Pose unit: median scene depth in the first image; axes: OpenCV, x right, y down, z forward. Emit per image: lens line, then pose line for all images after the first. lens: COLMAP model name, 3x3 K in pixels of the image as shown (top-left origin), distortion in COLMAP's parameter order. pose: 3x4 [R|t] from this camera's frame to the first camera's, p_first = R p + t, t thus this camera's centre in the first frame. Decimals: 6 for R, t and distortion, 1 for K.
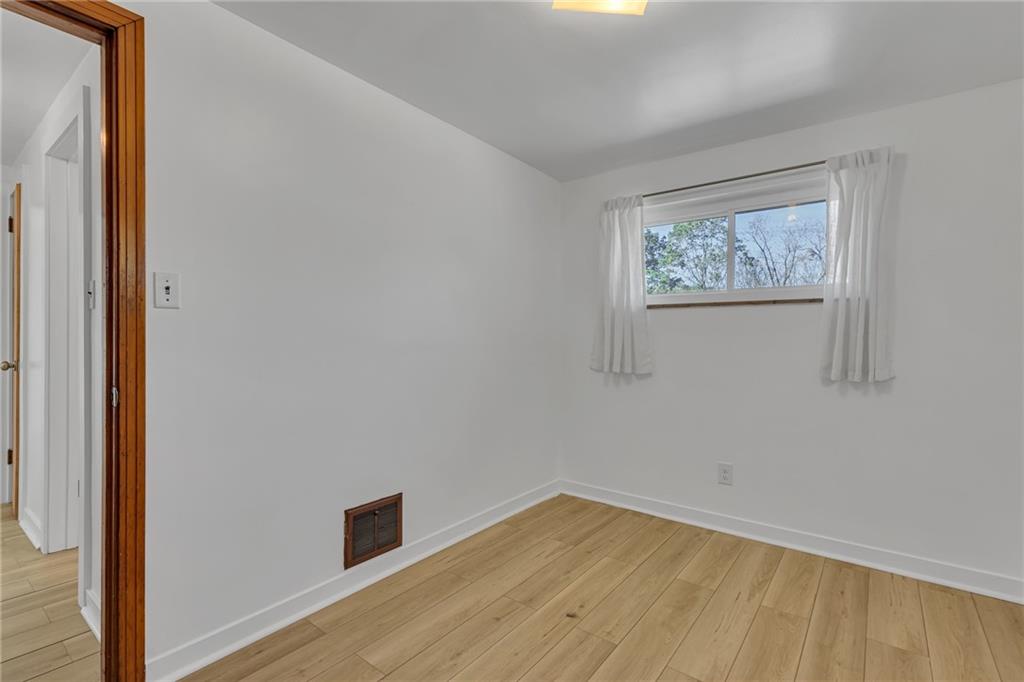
lens RADIAL K [[468.1, 0, 518.6], [0, 468.1, 330.6], [0, 0, 1]] dist [0.000288, 0.000293]
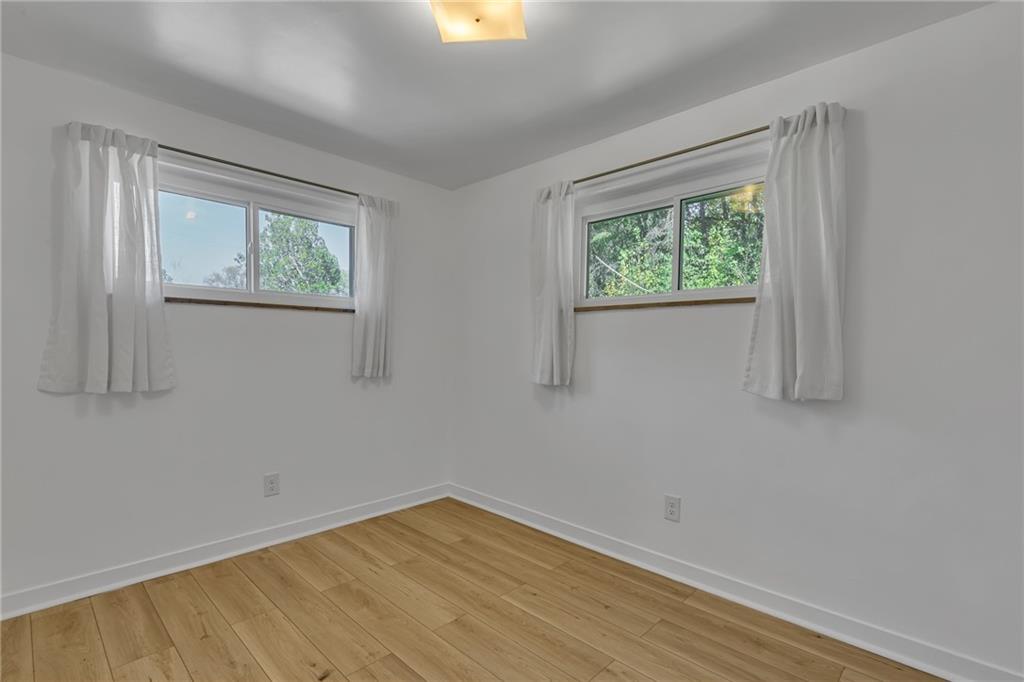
lens RADIAL K [[488.6, 0, 516.1], [0, 488.6, 355.7], [0, 0, 1]] dist [0.023430, -0.000127]
pose [[0.117834, -0.025508, 0.992706, -0.522605], [-0.025971, 0.999249, 0.028759, 0.001428], [-0.992694, -0.029171, 0.117083, 0.420330]]
